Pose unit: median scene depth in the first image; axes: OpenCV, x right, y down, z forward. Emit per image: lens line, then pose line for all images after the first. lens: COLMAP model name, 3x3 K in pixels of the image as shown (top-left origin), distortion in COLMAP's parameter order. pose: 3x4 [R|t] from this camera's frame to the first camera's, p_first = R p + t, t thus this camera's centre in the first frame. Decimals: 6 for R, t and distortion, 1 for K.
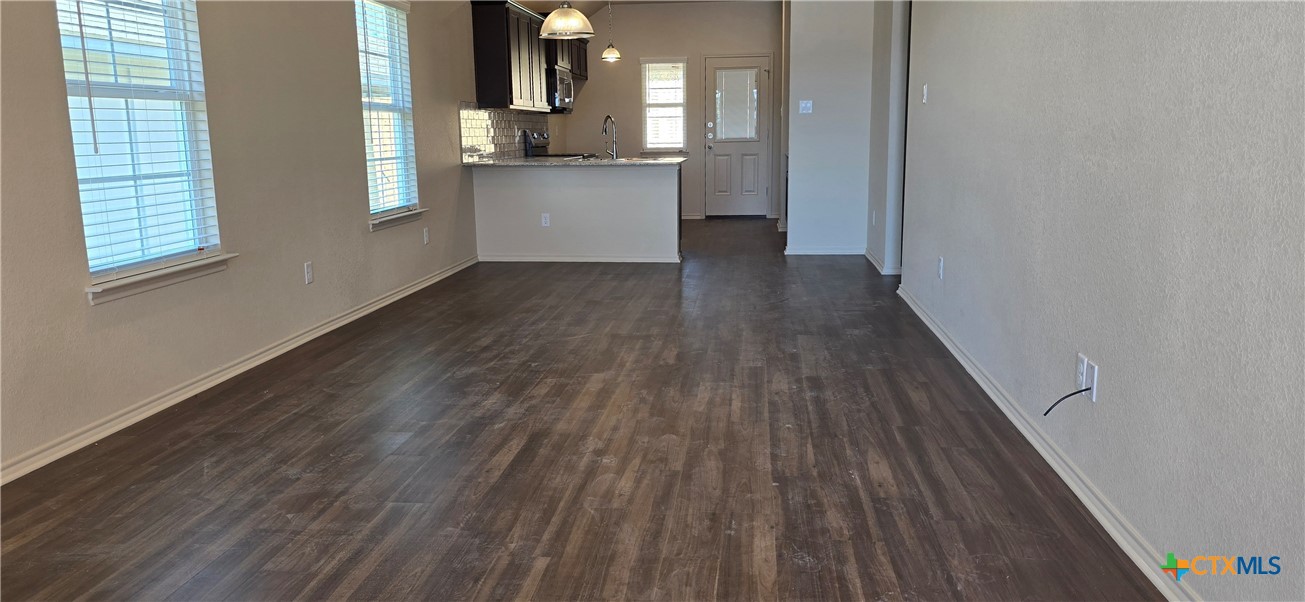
lens RADIAL K [[934.7, 0, 651.3], [0, 934.7, 302.2], [0, 0, 1]] dist [0.047089, 0.000771]
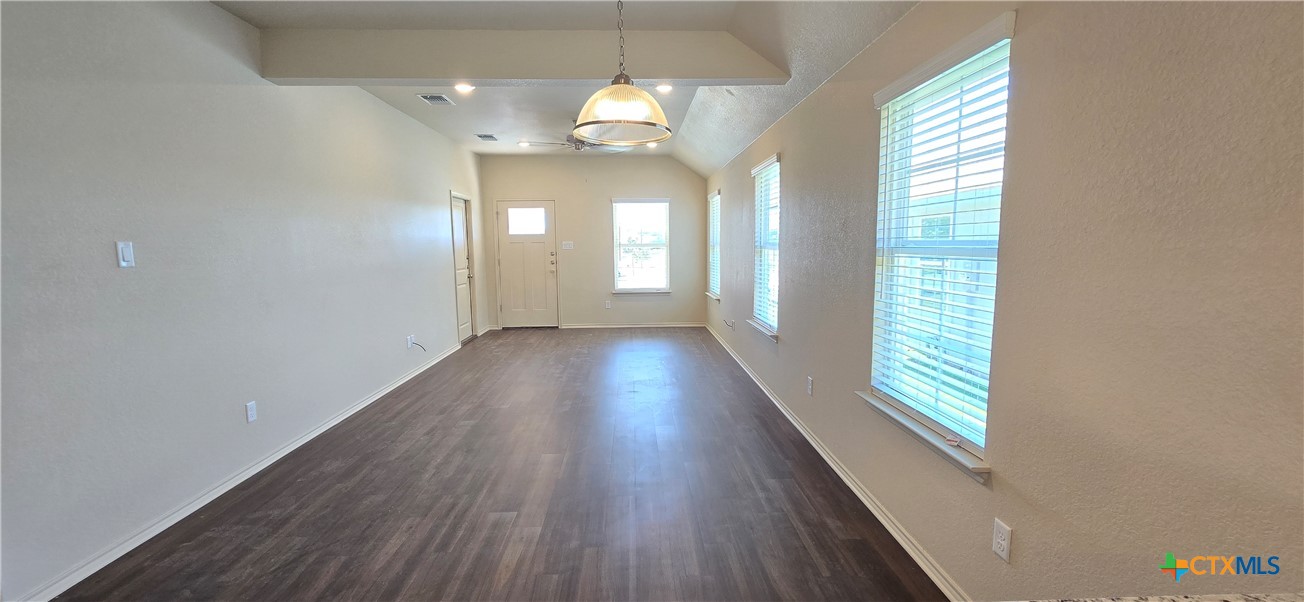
lens RADIAL K [[521.9, 0, 651.7], [0, 521.9, 302.3], [0, 0, 1]] dist [0.000181, -0.001168]
pose [[-0.988153, 0.045733, -0.146503, -0.085542], [0.001550, 0.957498, 0.288437, -0.409886], [0.153467, 0.284793, -0.946225, 1.978383]]
